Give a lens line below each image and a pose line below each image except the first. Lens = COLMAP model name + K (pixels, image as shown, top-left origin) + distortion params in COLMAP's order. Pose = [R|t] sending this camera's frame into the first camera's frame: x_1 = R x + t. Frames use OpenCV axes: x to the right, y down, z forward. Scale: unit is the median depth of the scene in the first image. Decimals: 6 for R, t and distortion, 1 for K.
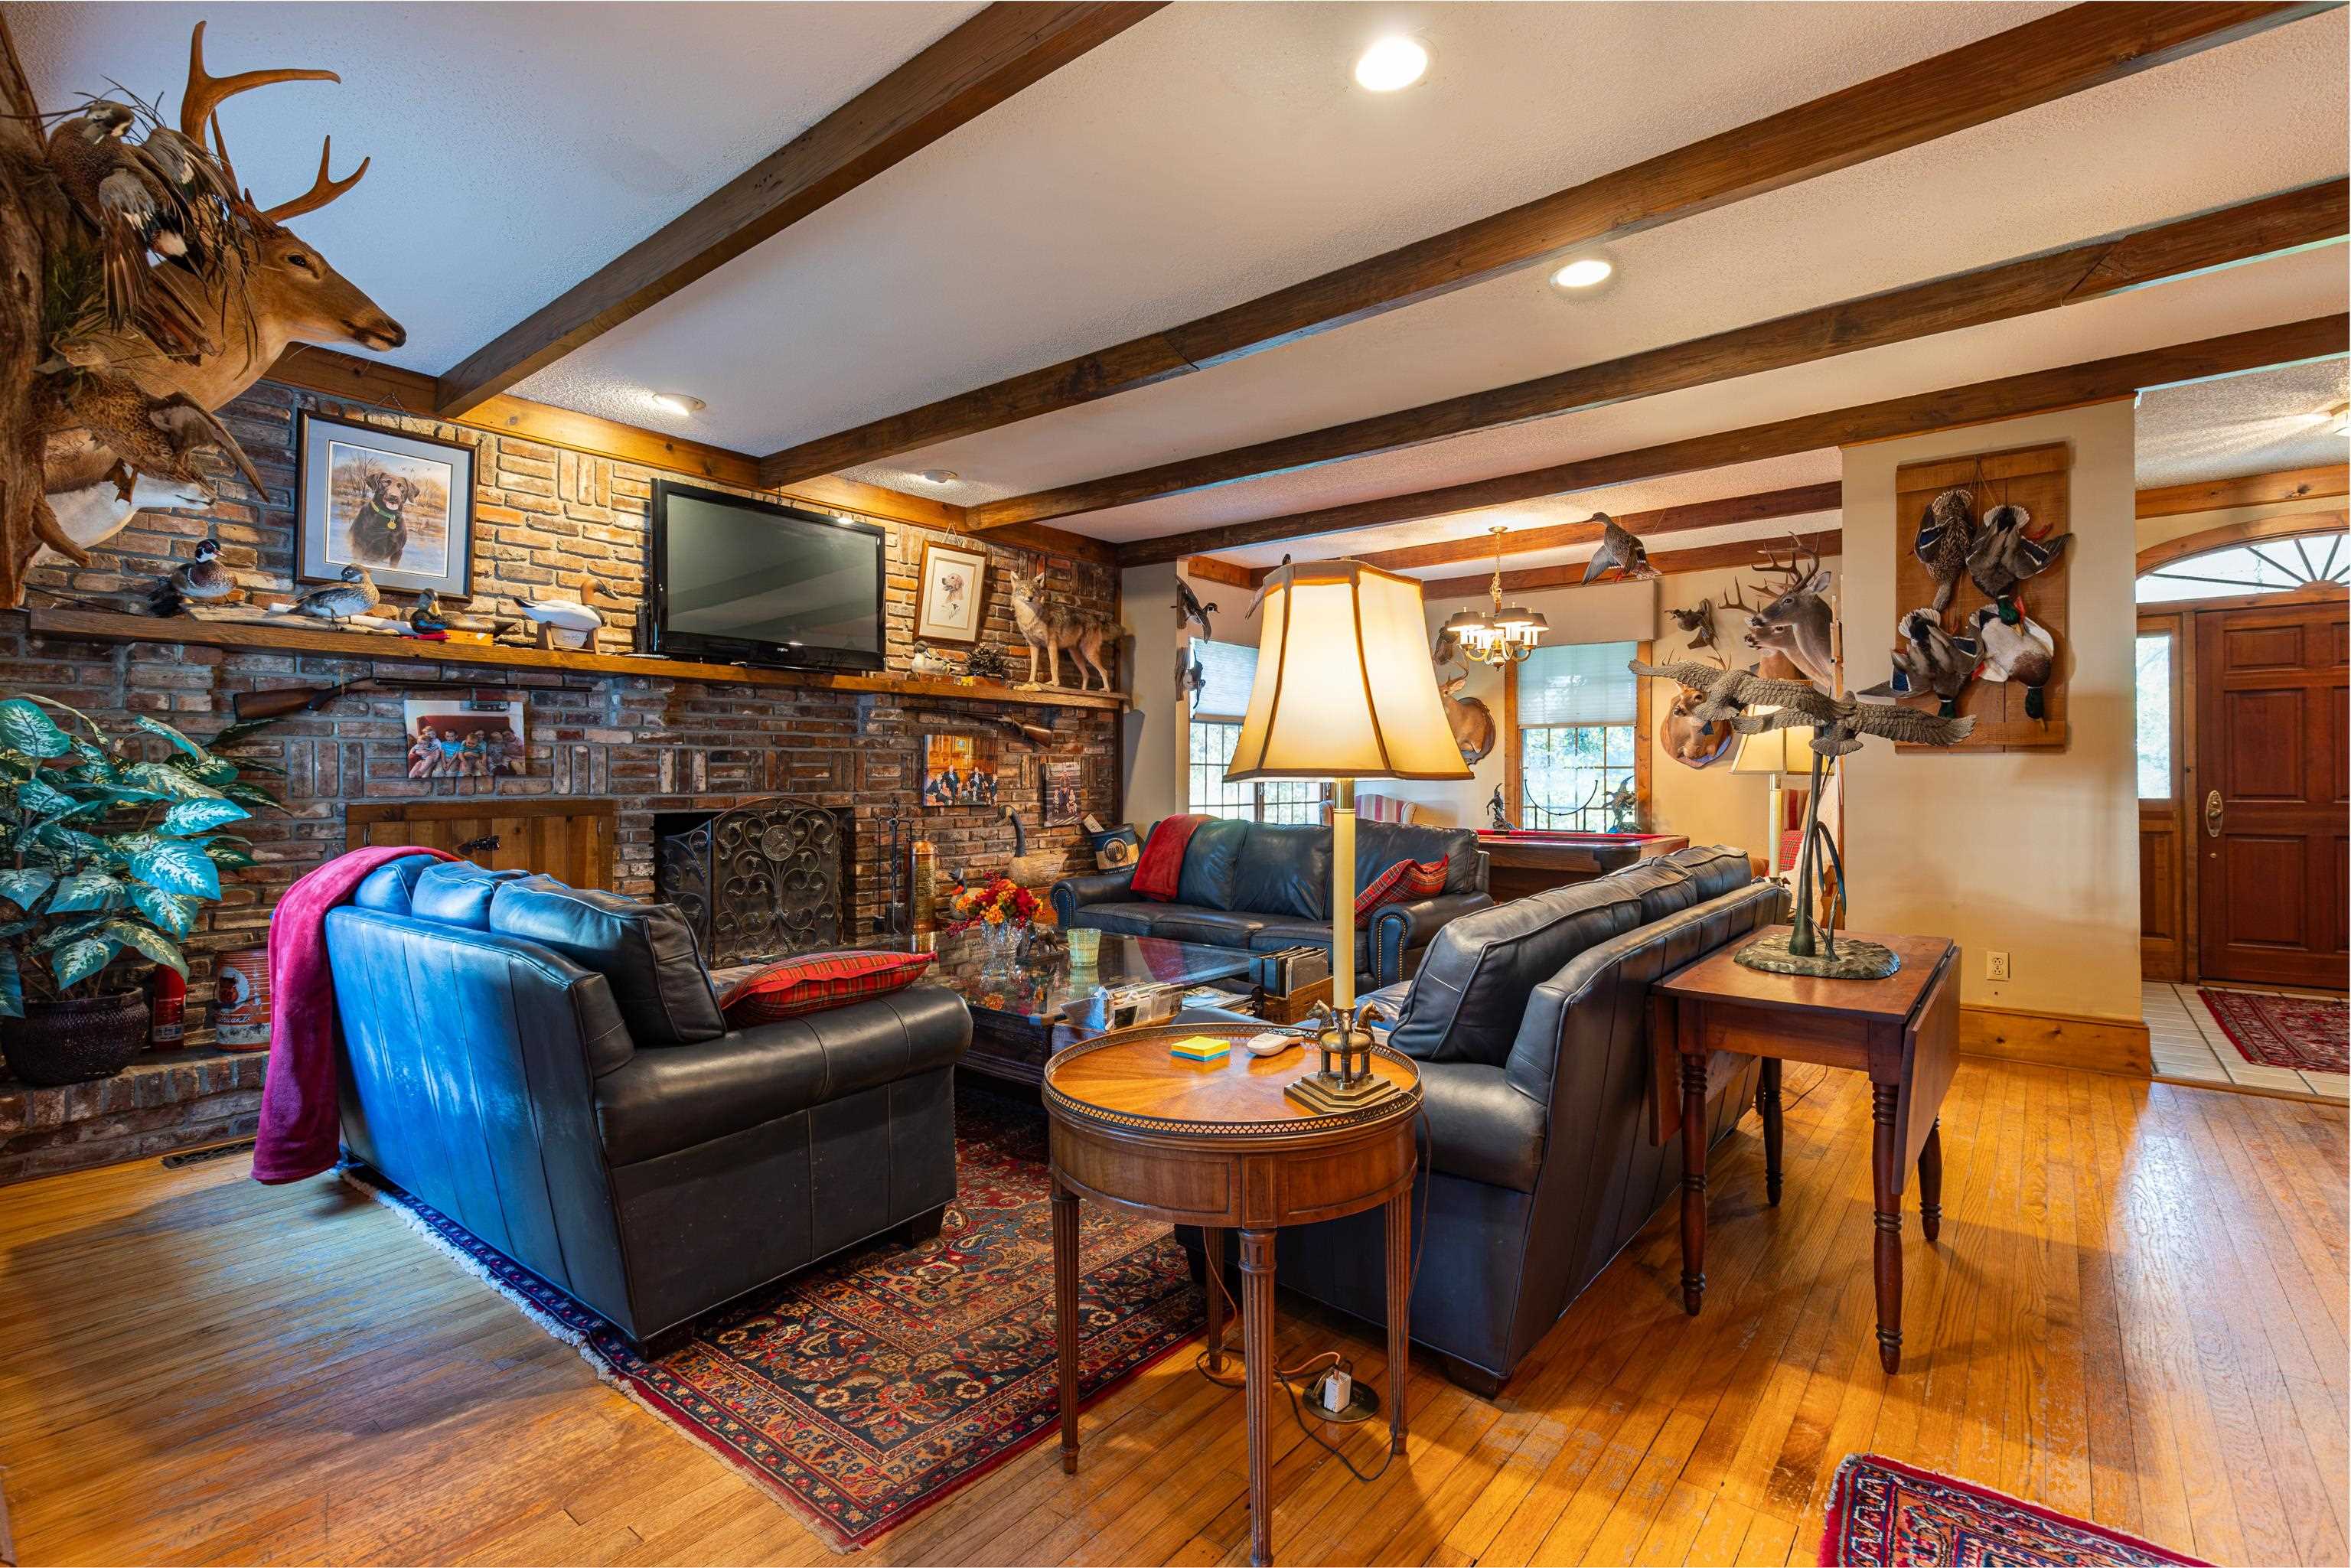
lens RADIAL K [[1065.1, 0, 1175.5], [0, 1065.1, 784.0], [0, 0, 1]] dist [0.001104, 0.000095]
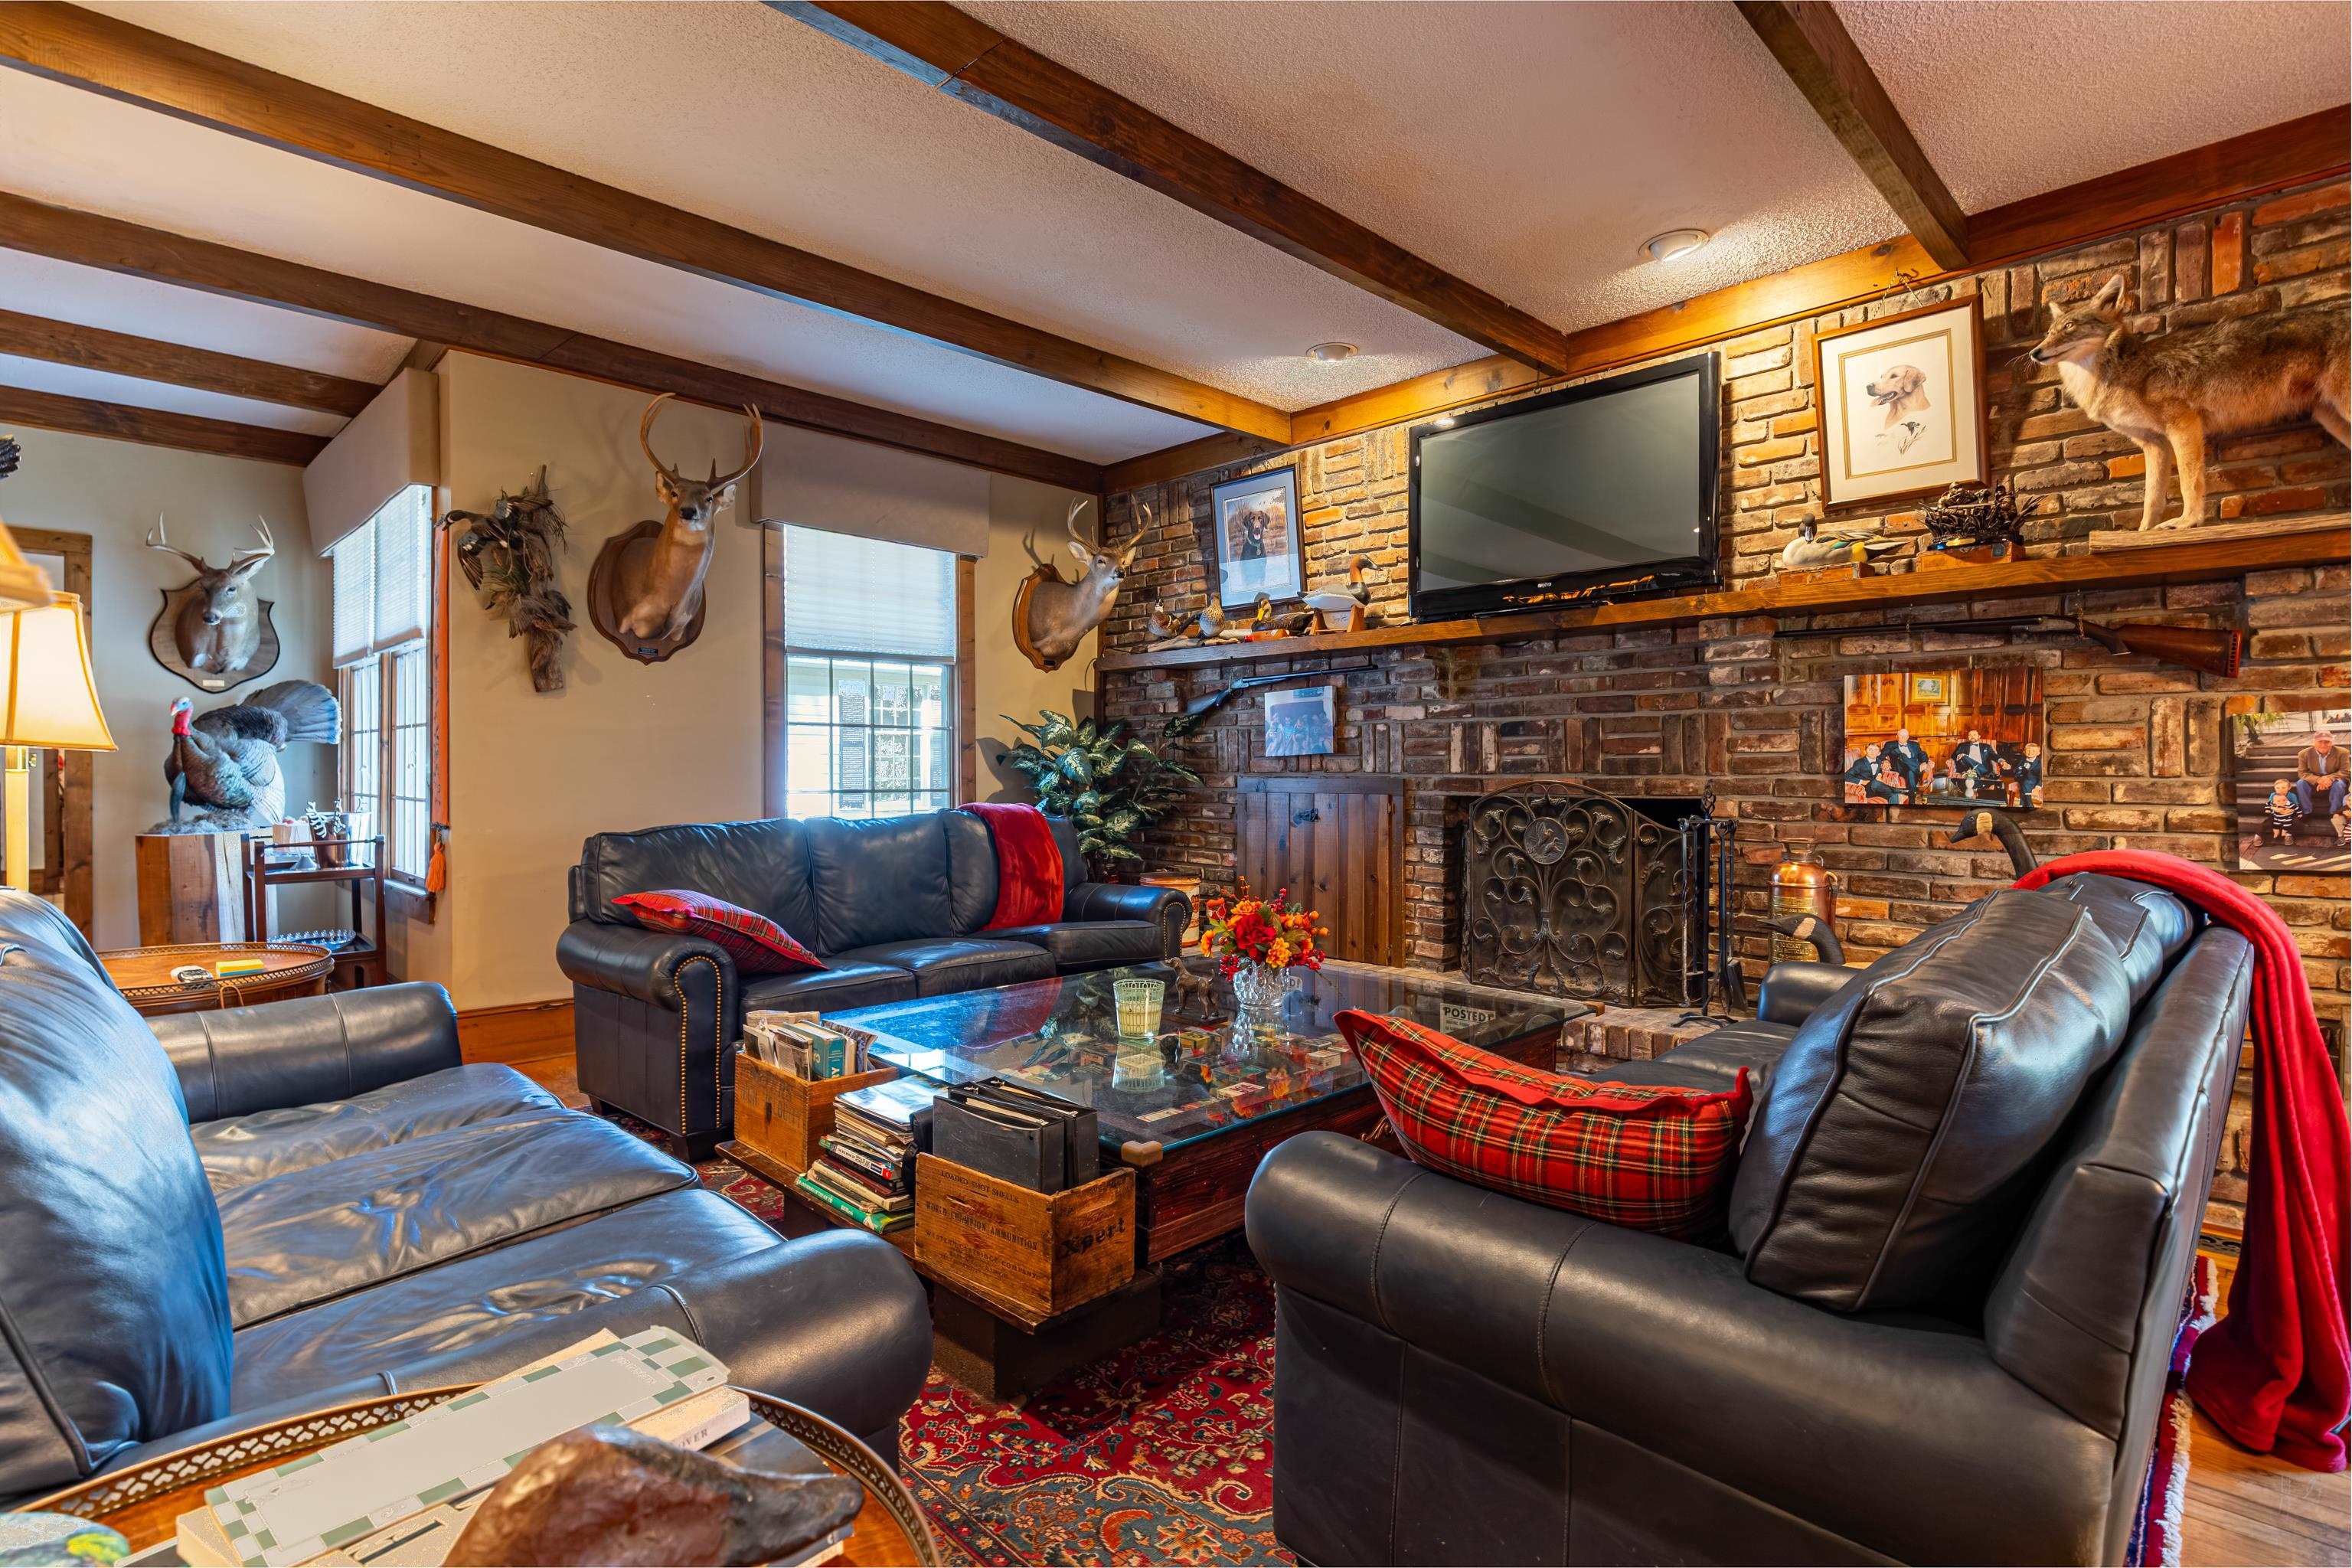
lens RADIAL K [[1140.2, 0, 1176.0], [0, 1140.2, 784.0], [0, 0, 1]] dist [-0.004822, -0.000459]
pose [[-0.105116, 0.017998, -0.994297, 0.460942], [-0.003888, 0.999821, 0.018509, 0.000918], [0.994452, 0.005812, -0.105028, 0.818242]]
